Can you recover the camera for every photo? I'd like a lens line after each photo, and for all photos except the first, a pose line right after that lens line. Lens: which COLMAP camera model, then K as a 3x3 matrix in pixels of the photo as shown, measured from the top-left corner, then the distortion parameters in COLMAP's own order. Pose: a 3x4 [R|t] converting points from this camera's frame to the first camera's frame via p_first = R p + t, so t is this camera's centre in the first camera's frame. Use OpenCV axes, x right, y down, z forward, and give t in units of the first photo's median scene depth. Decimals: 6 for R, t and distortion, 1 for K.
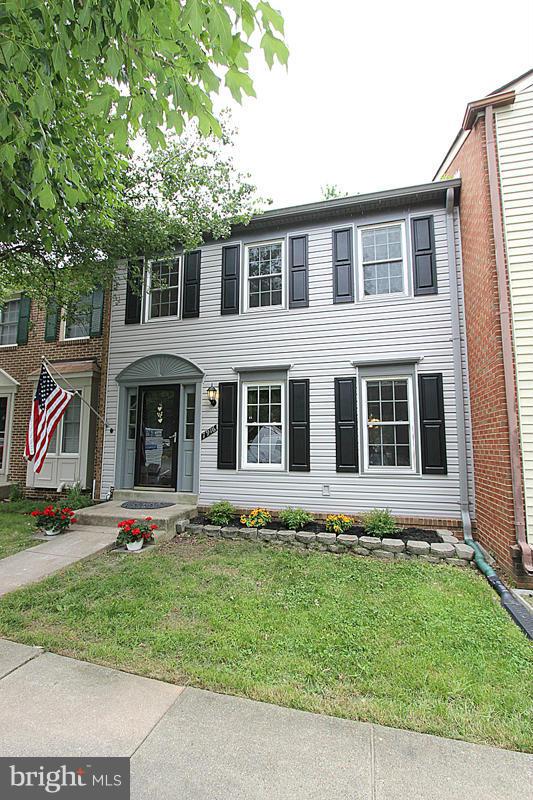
lens RADIAL K [[370.9, 0, 263.8], [0, 370.9, 400.1], [0, 0, 1]] dist [-0.011872, 0.000111]
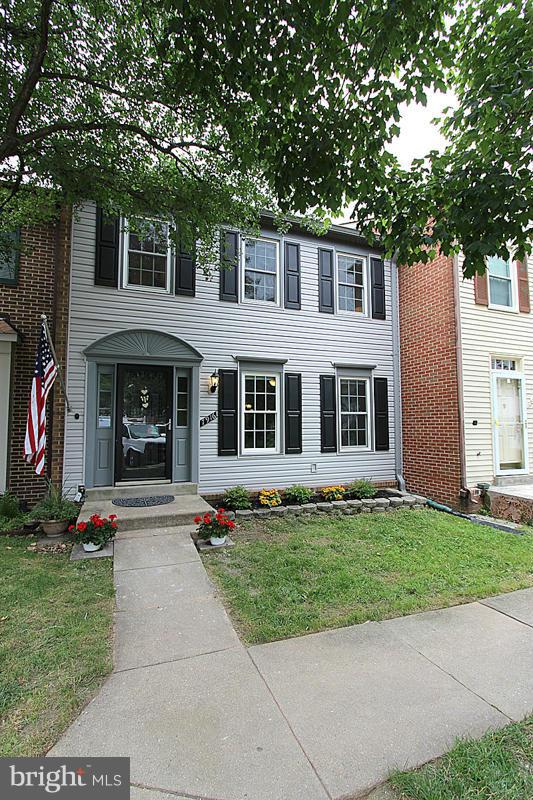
lens RADIAL K [[370.9, 0, 263.8], [0, 370.9, 400.1], [0, 0, 1]] dist [-0.011872, 0.000111]
pose [[0.794599, 0.032461, 0.606267, -0.686342], [-0.064812, 0.997399, 0.031543, -0.003822], [-0.603666, -0.064358, 0.794636, 0.152646]]
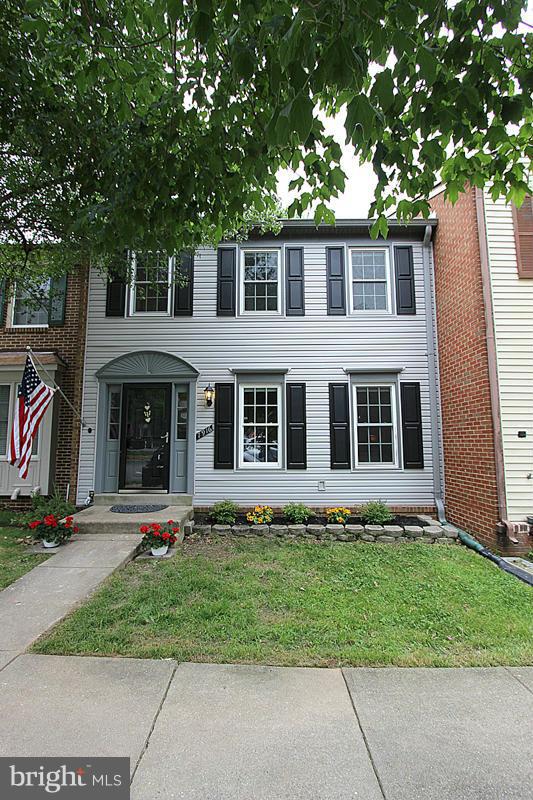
lens RADIAL K [[367.6, 0, 264.1], [0, 367.6, 400.2], [0, 0, 1]] dist [-0.009828, 0.000121]
pose [[0.964021, 0.022855, 0.264842, -0.282497], [-0.024666, 0.999690, 0.003514, -0.008117], [-0.264679, -0.009920, 0.964285, 0.004704]]
